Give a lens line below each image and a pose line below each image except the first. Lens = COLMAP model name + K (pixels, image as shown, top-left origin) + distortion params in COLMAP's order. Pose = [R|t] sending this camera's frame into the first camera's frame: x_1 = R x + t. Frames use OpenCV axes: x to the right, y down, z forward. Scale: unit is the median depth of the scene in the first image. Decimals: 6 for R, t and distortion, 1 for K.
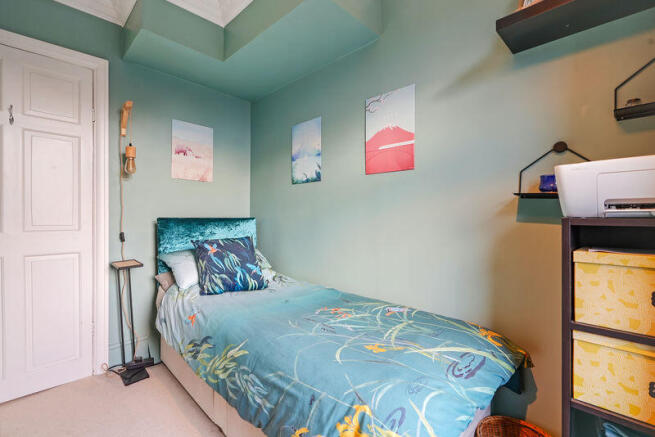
lens RADIAL K [[298.6, 0, 325.8], [0, 298.6, 217.1], [0, 0, 1]] dist [-0.008907, 0.002068]
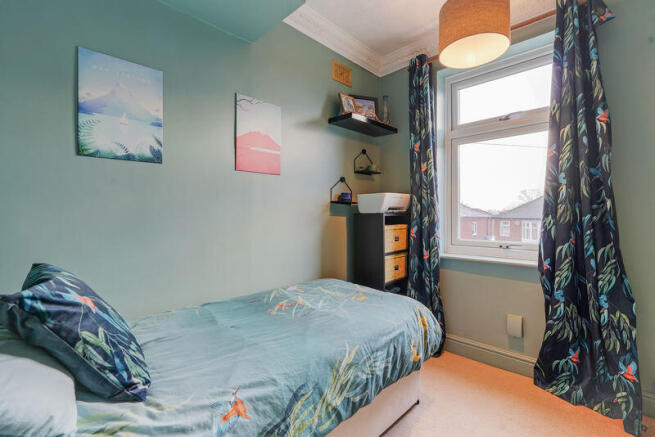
lens RADIAL K [[298.6, 0, 325.7], [0, 298.6, 215.1], [0, 0, 1]] dist [-0.008907, 0.002068]
pose [[-0.015938, -0.011806, 0.999803, -0.868721], [0.008694, 0.999891, 0.011946, -0.007710], [-0.999835, 0.008883, -0.015834, 0.761315]]
